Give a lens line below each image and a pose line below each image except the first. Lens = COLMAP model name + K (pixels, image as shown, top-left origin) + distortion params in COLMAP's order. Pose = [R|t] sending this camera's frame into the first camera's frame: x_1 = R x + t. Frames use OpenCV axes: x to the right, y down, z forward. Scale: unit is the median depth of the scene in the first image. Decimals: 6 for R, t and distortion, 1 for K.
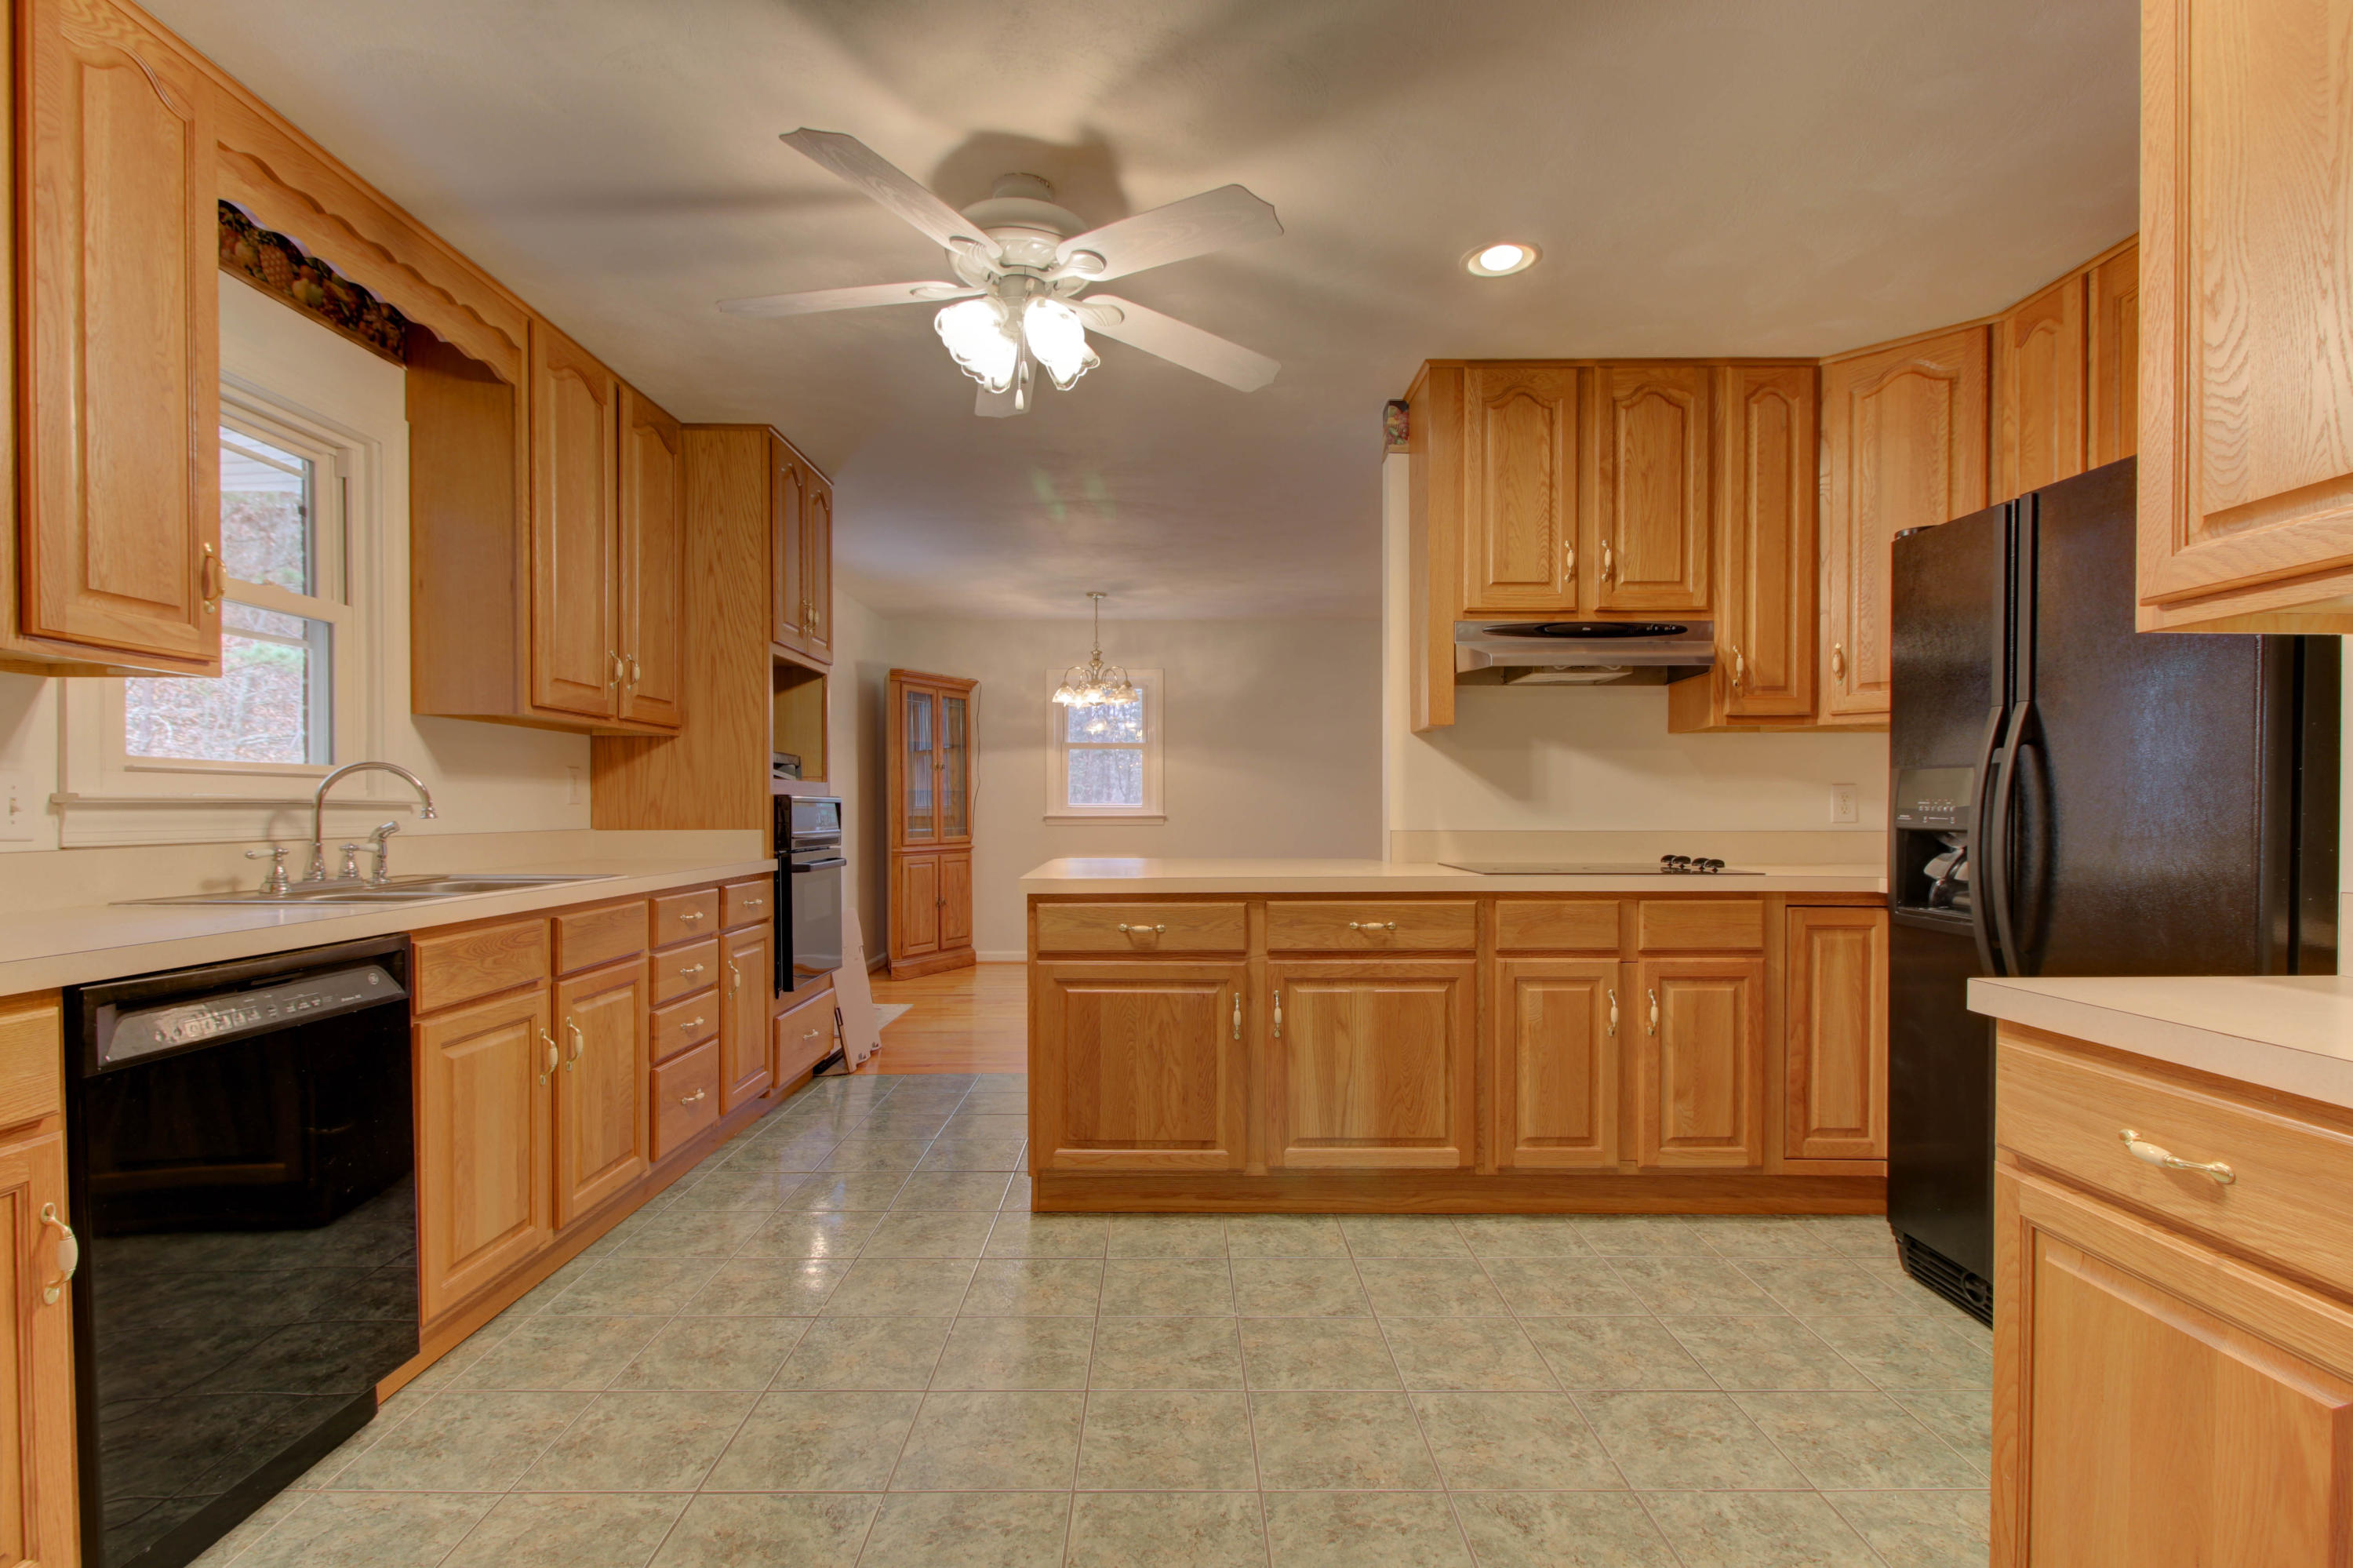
lens RADIAL K [[1096.0, 0, 1175.7], [0, 1096.0, 829.8], [0, 0, 1]] dist [0.000714, -0.013492]
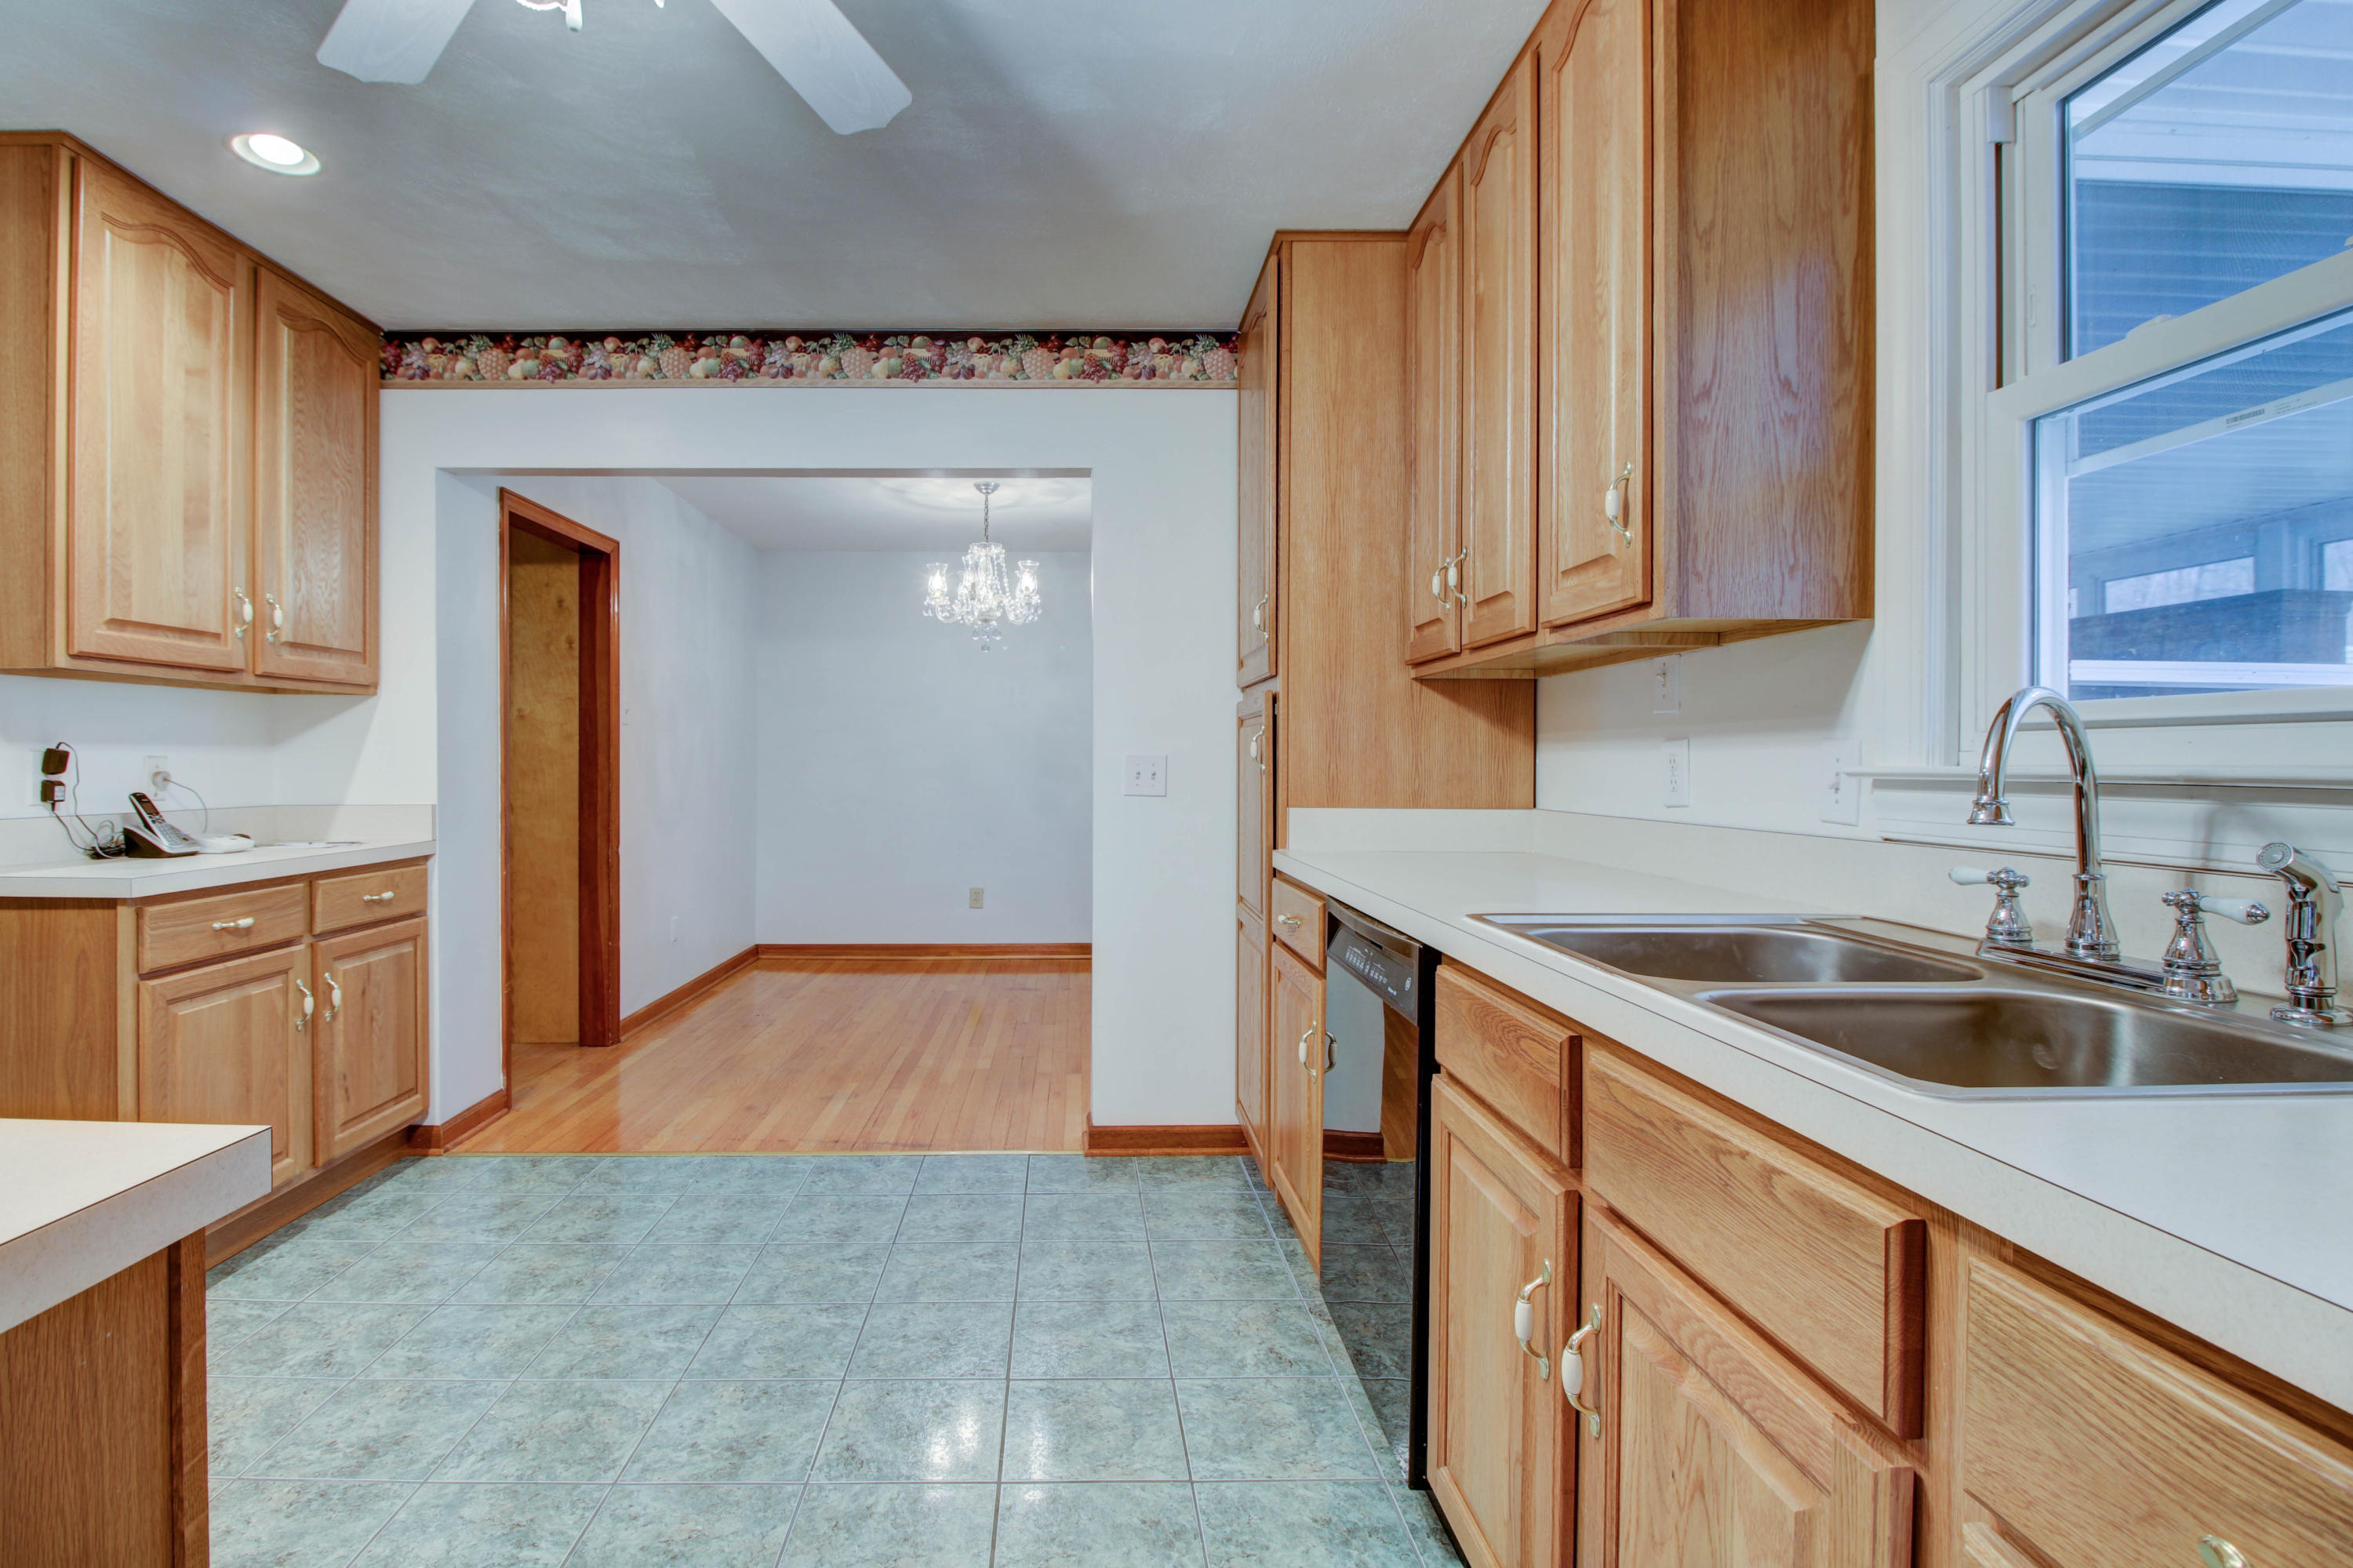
lens RADIAL K [[1138.1, 0, 1083.6], [0, 1138.1, 765.2], [0, 0, 1]] dist [0.003641, -0.019405]
pose [[-0.999888, -0.003911, -0.014428, -0.309439], [-0.004218, 0.999764, 0.021324, -0.035477], [0.014341, 0.021383, -0.999668, 1.256491]]
